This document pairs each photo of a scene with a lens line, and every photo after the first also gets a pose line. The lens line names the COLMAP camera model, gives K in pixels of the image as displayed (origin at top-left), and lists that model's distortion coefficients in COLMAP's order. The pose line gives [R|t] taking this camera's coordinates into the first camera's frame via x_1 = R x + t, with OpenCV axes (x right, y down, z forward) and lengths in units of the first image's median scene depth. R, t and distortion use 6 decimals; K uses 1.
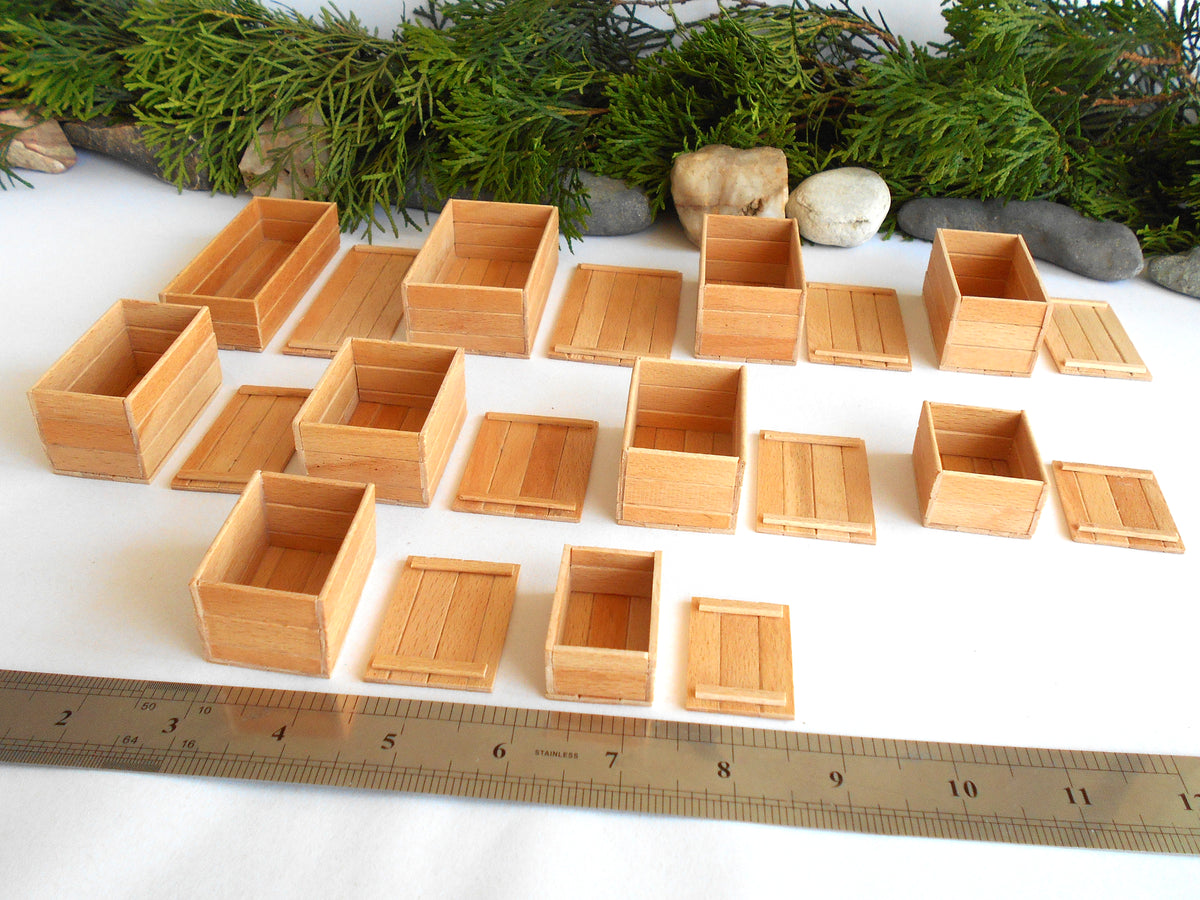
lens RADIAL K [[1045.2, 0, 595.3], [0, 1045.2, 439.1], [0, 0, 1]] dist [-0.034356, 0.033555]
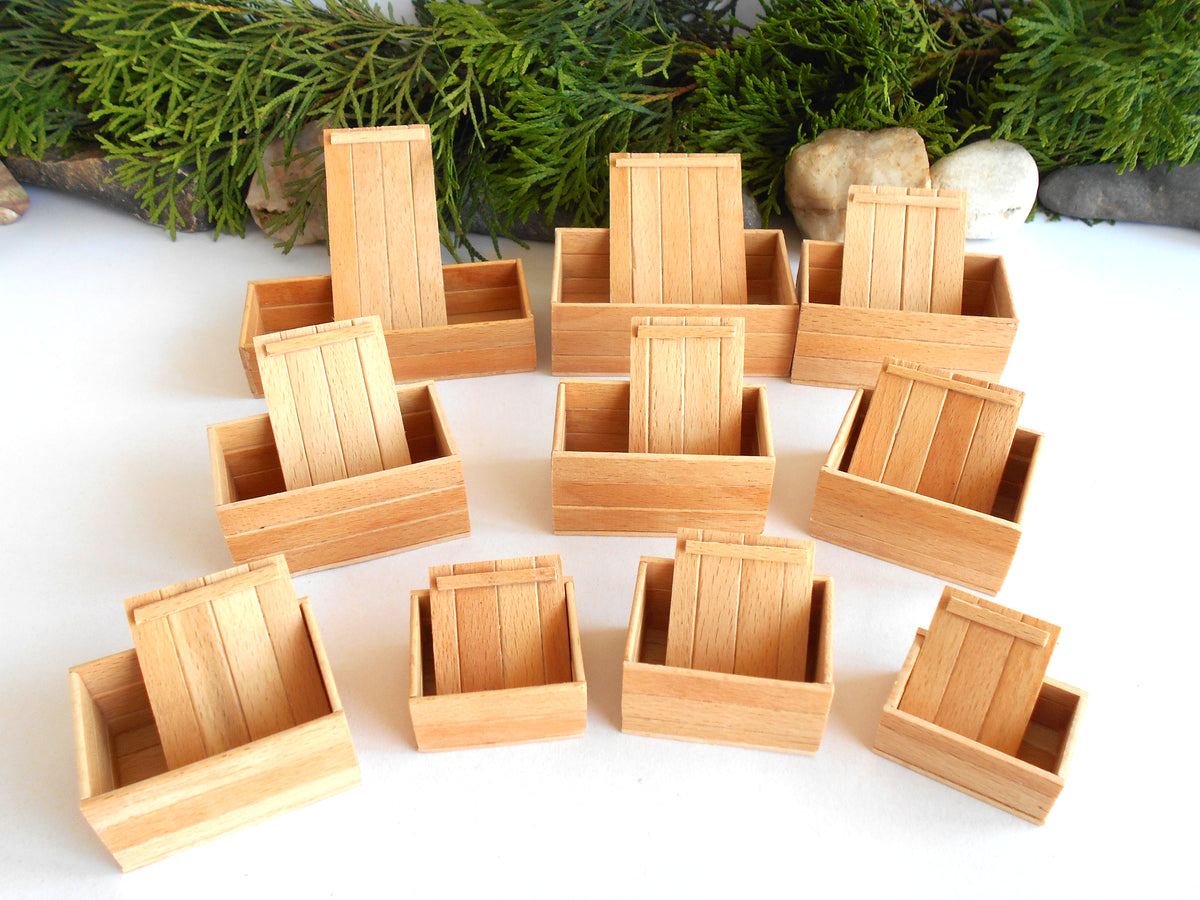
lens RADIAL K [[1045.2, 0, 597.5], [0, 1045.2, 451.0], [0, 0, 1]] dist [-0.034356, 0.033555]
pose [[0.992115, -0.108022, 0.063551, -0.150054], [0.098551, 0.985670, 0.136905, -0.161239], [-0.077429, -0.129562, 0.988544, 0.163107]]
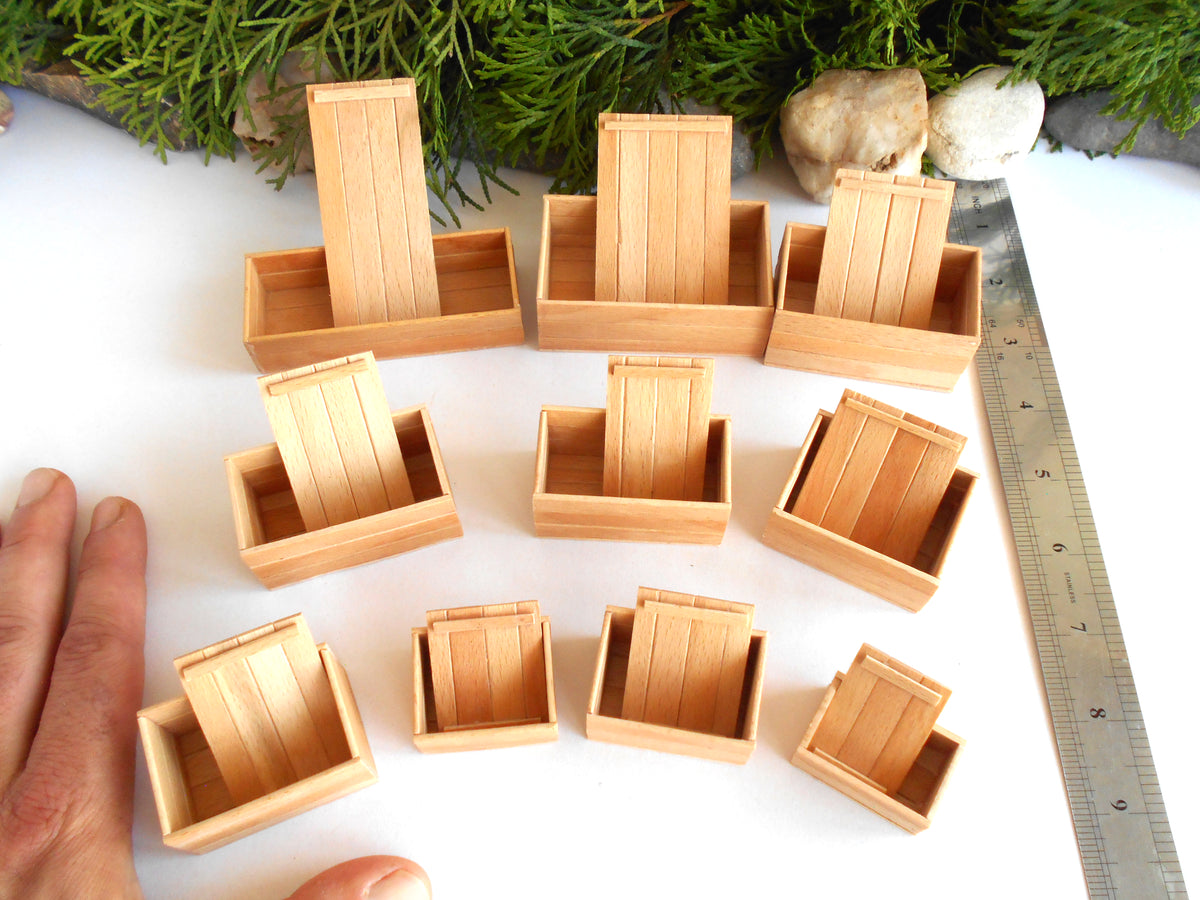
lens RADIAL K [[1045.2, 0, 598.0], [0, 1045.2, 449.2], [0, 0, 1]] dist [-0.034356, 0.033555]
pose [[0.994683, -0.102377, 0.011186, -0.102344], [0.085718, 0.883207, 0.461083, -0.404493], [-0.057084, -0.457672, 0.887287, 0.171435]]
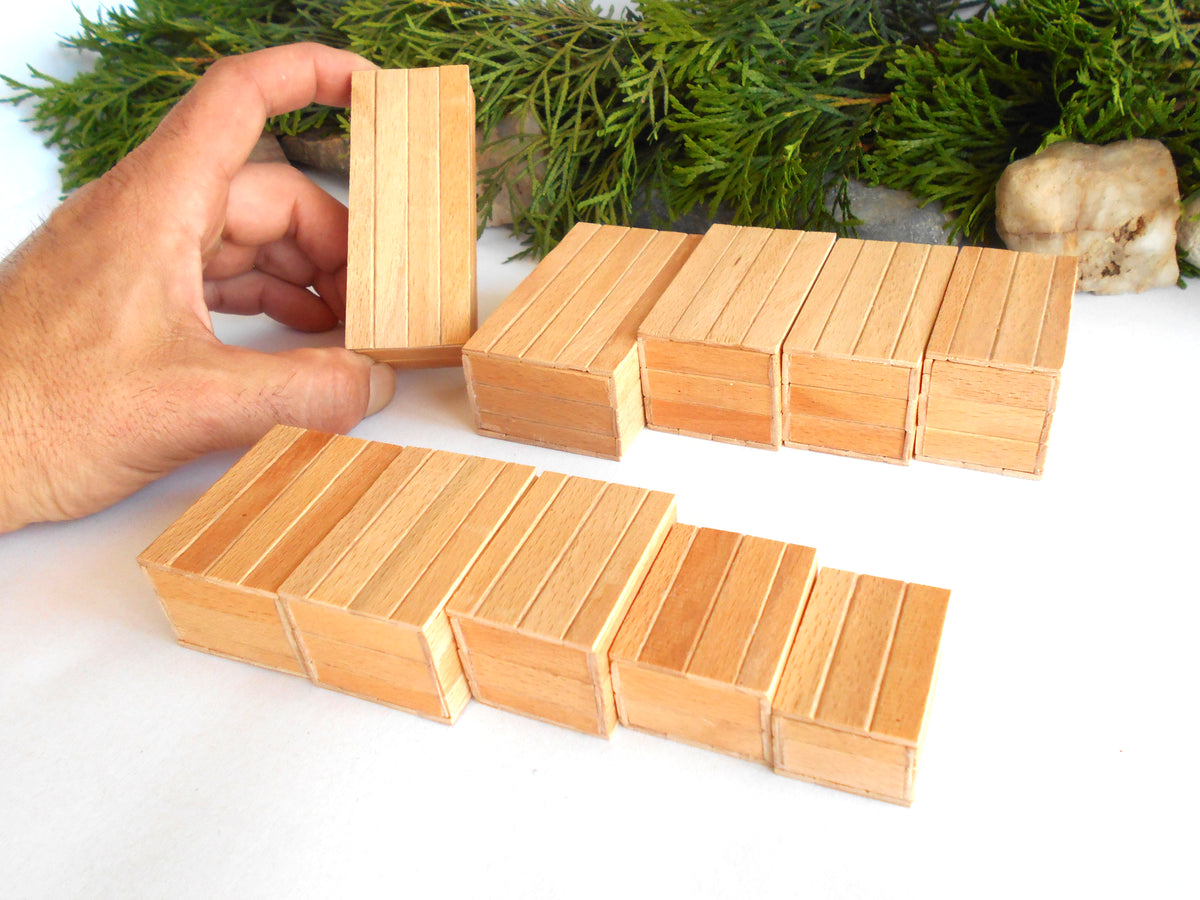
lens RADIAL K [[1045.2, 0, 590.9], [0, 1045.2, 442.8], [0, 0, 1]] dist [-0.034356, 0.033555]
pose [[0.951640, 0.049691, -0.303171, 0.040027], [-0.040840, 0.998536, 0.035470, -0.088078], [0.304490, -0.021373, 0.952276, 0.227847]]
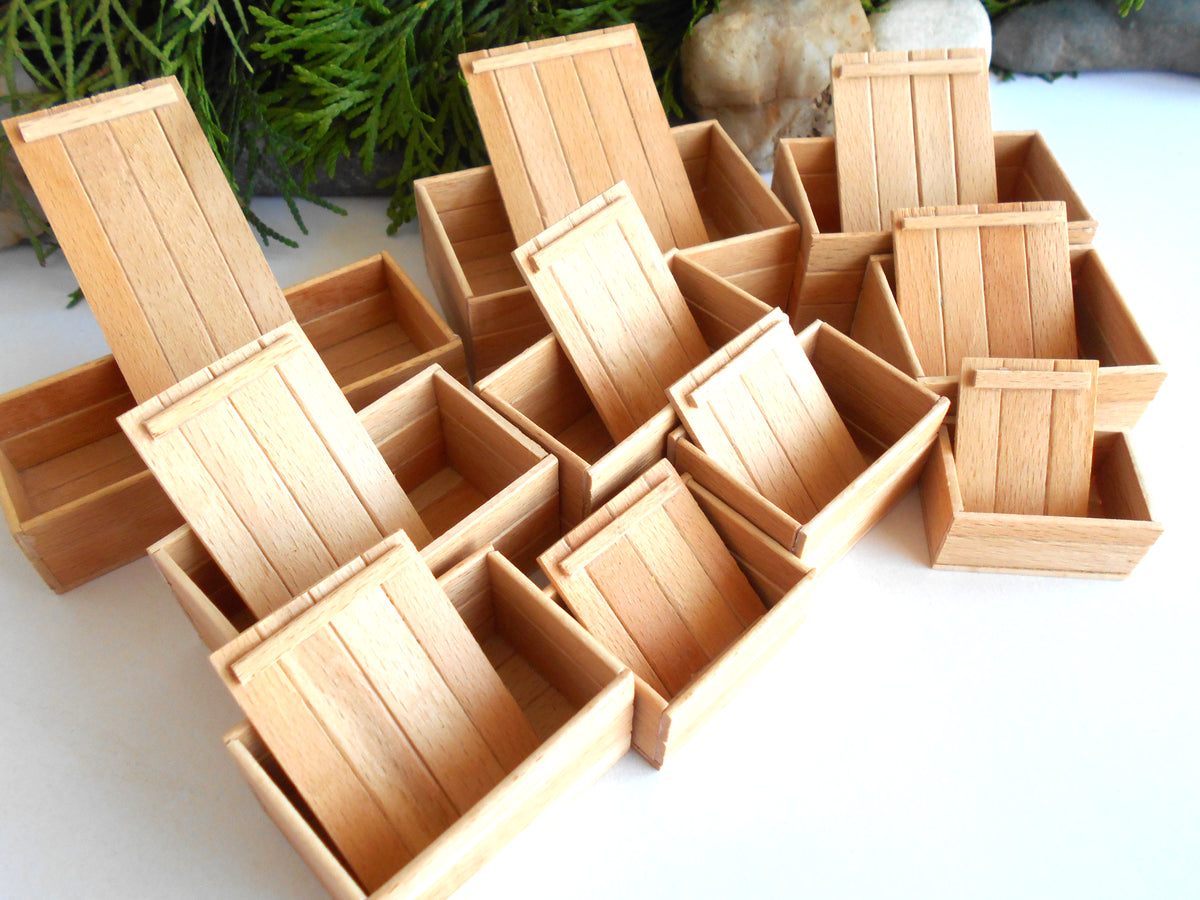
lens RADIAL K [[1045.2, 0, 597.8], [0, 1045.2, 450.5], [0, 0, 1]] dist [-0.034356, 0.033555]
pose [[0.935222, -0.284303, 0.211024, -0.162153], [0.220569, 0.934053, 0.280882, -0.218797], [-0.276963, -0.216142, 0.936255, 0.398173]]
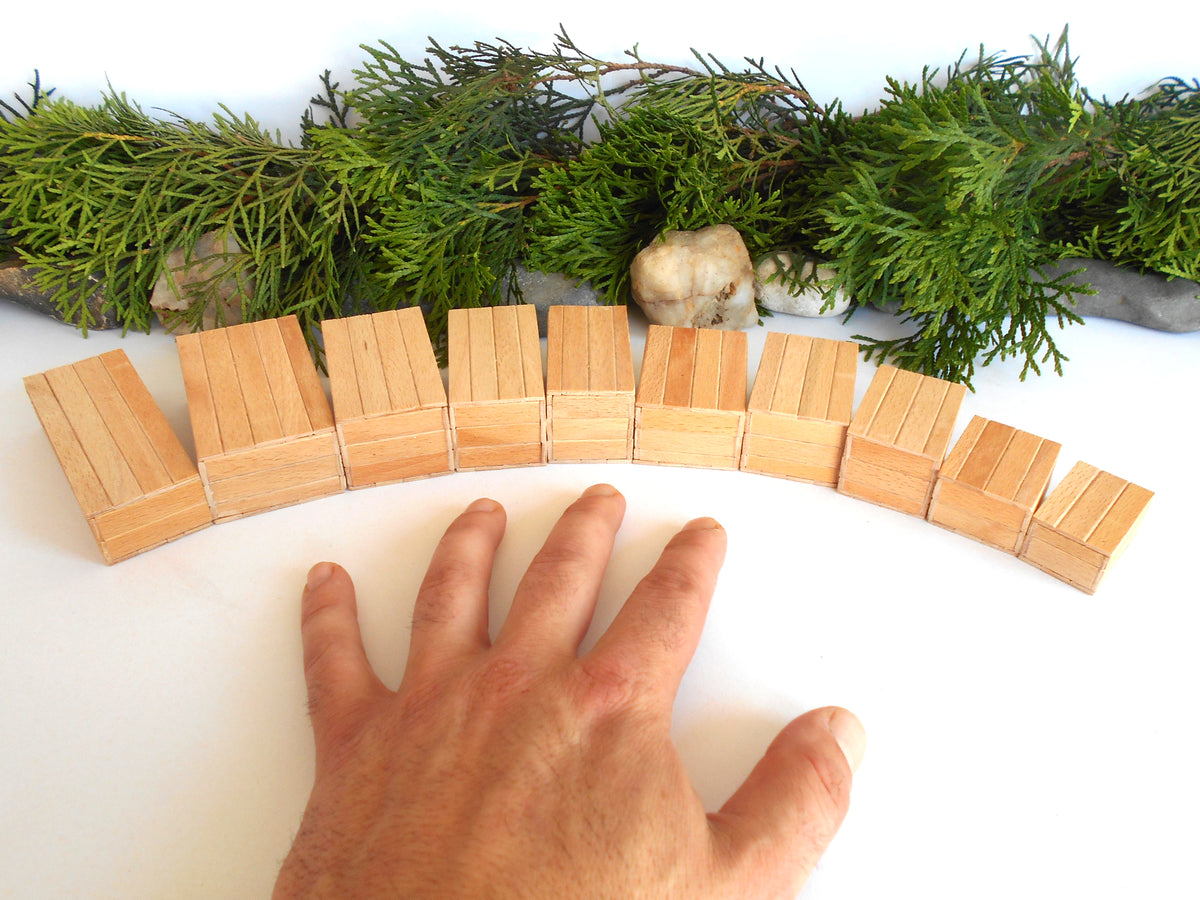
lens RADIAL K [[1045.2, 0, 601.7], [0, 1045.2, 448.5], [0, 0, 1]] dist [-0.034356, 0.033555]
pose [[0.984463, -0.132135, 0.115641, -0.077736], [0.125324, 0.990027, 0.064343, -0.149958], [-0.122990, -0.048850, 0.991205, 0.042007]]
